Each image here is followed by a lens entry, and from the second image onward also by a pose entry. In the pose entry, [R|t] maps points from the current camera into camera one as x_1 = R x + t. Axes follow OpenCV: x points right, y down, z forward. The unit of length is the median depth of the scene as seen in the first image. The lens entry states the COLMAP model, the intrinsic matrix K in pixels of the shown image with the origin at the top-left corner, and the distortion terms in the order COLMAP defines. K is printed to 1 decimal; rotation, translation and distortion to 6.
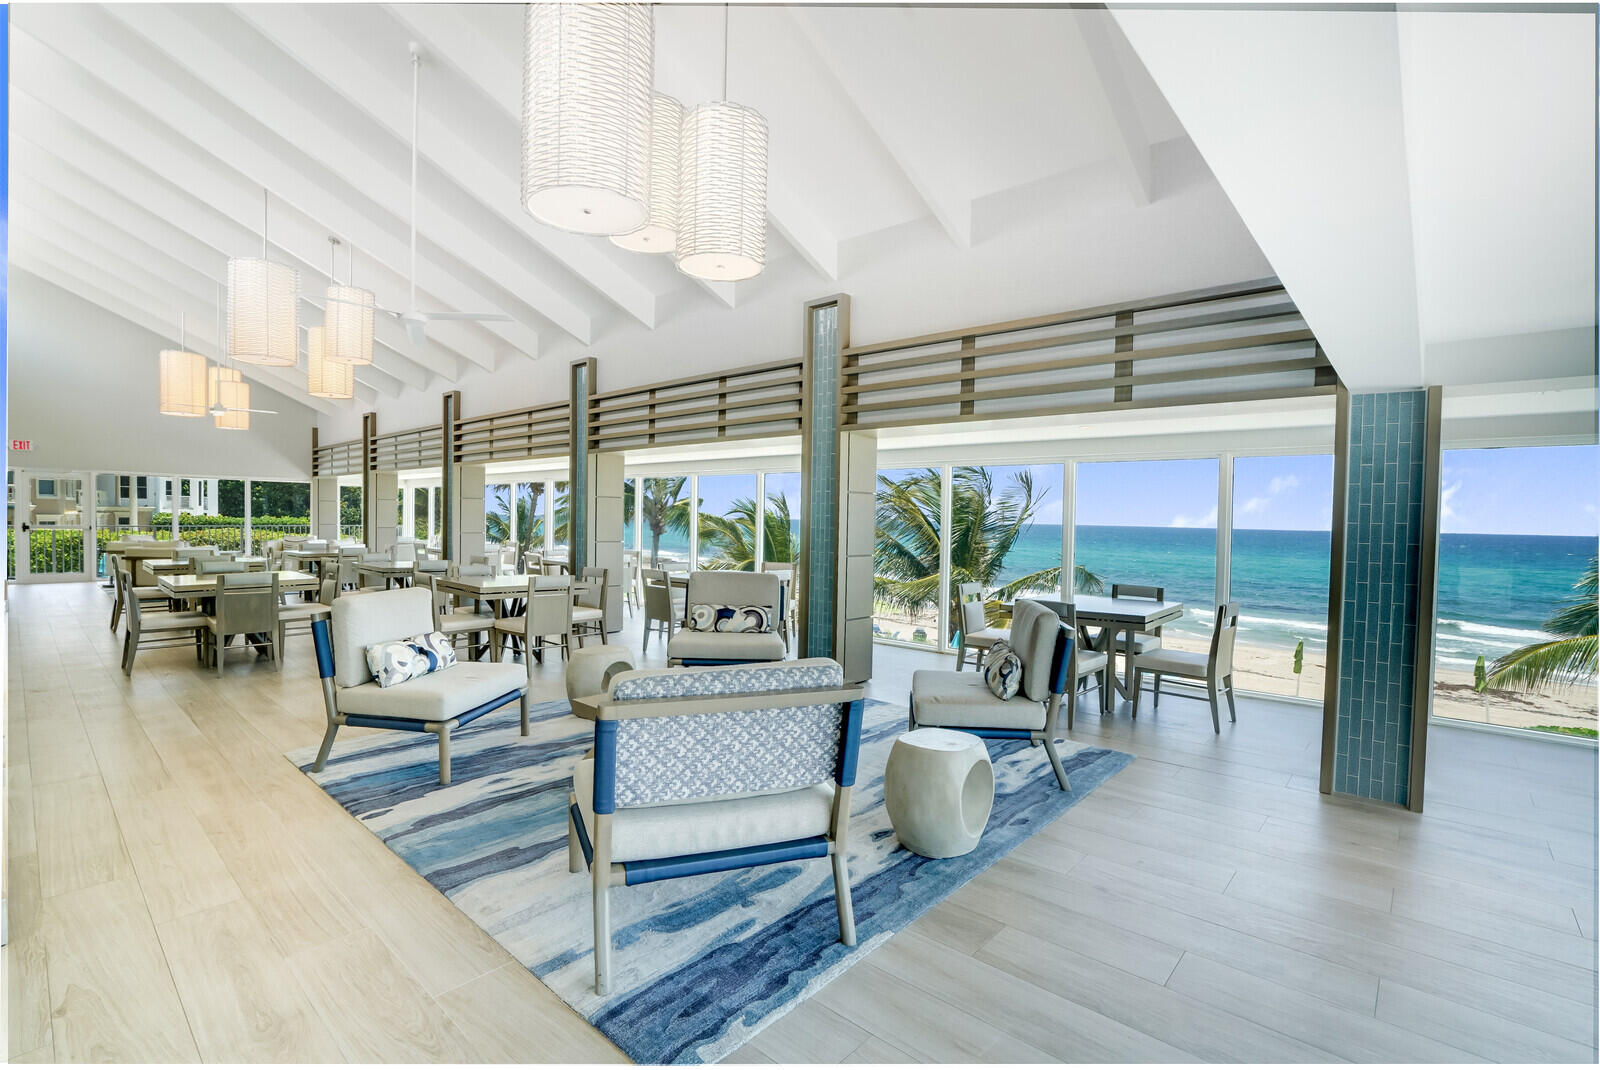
lens RADIAL K [[706.6, 0, 800.0], [0, 706.6, 535.0], [0, 0, 1]] dist [-0.033711, 0.000149]
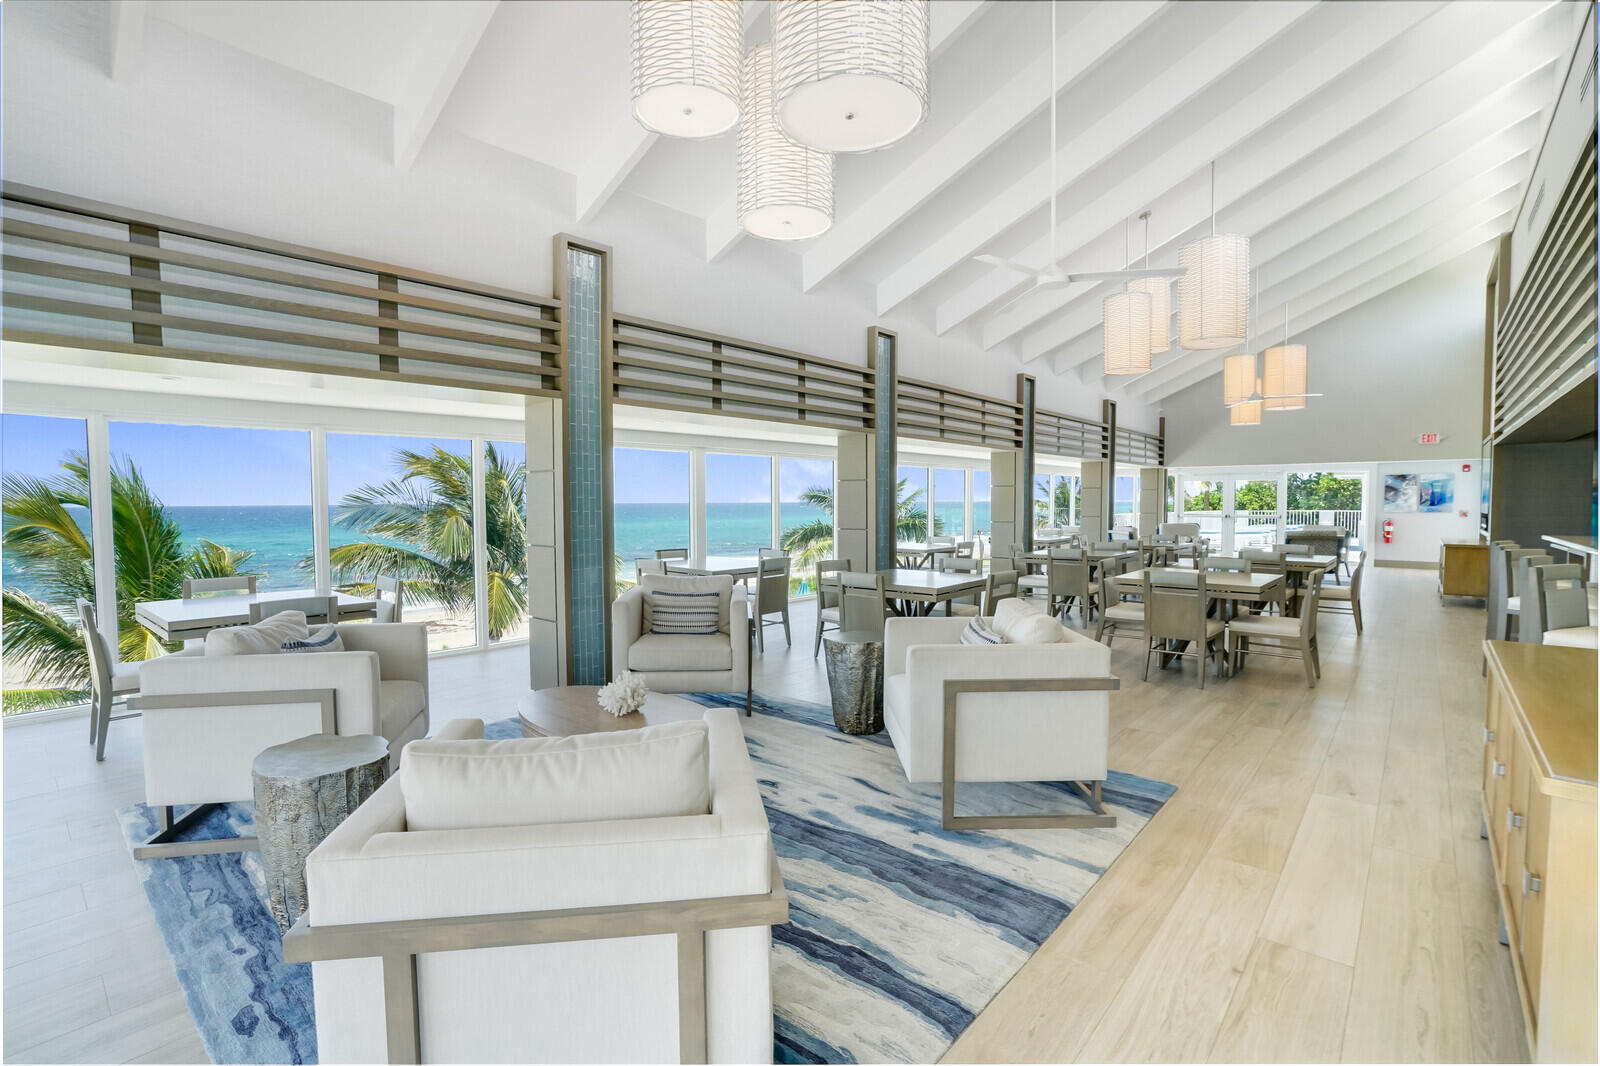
lens RADIAL K [[737.7, 0, 800.0], [0, 737.7, 533.0], [0, 0, 1]] dist [-0.036531, 0.000867]
pose [[-0.000692, -0.063699, 0.997969, -0.826287], [0.030200, 0.997513, 0.063691, -0.033812], [-0.999544, 0.030183, 0.001233, 0.721587]]
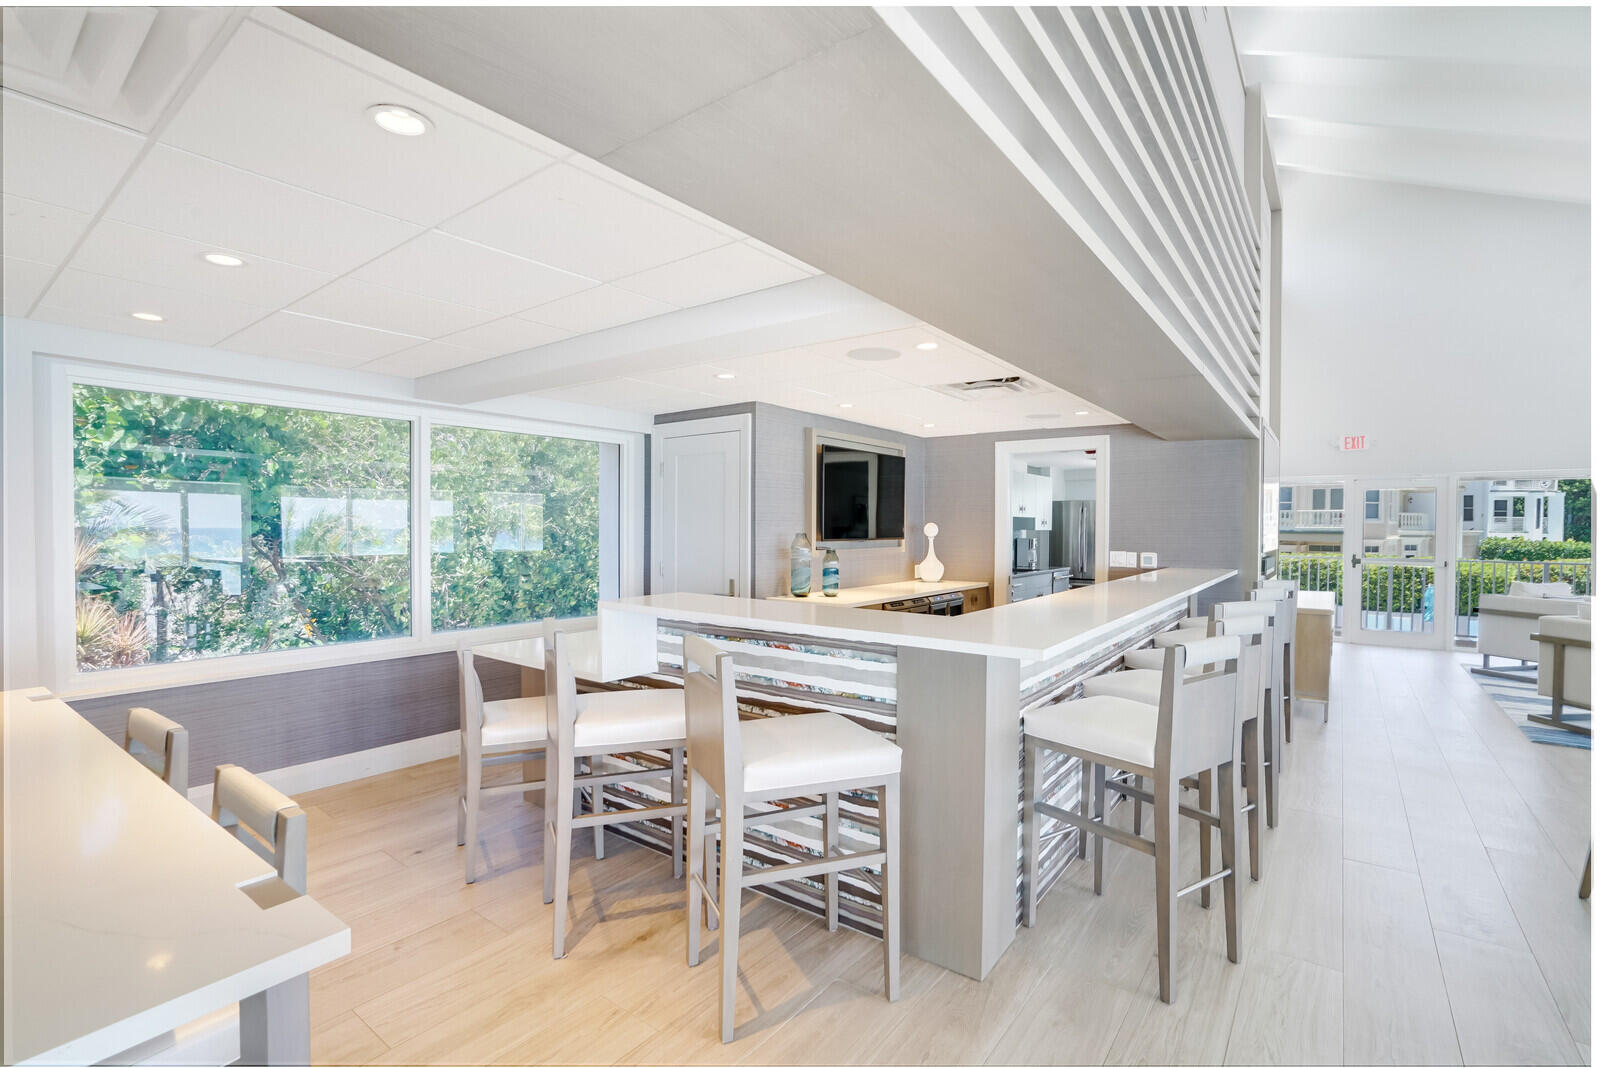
lens RADIAL K [[737.7, 0, 800.0], [0, 737.7, 534.0], [0, 0, 1]] dist [-0.036531, 0.000867]
pose [[0.063055, -0.009256, -0.997967, -0.438388], [-0.028343, 0.999537, -0.011062, -0.011068], [0.997607, 0.028983, 0.062764, 0.387585]]
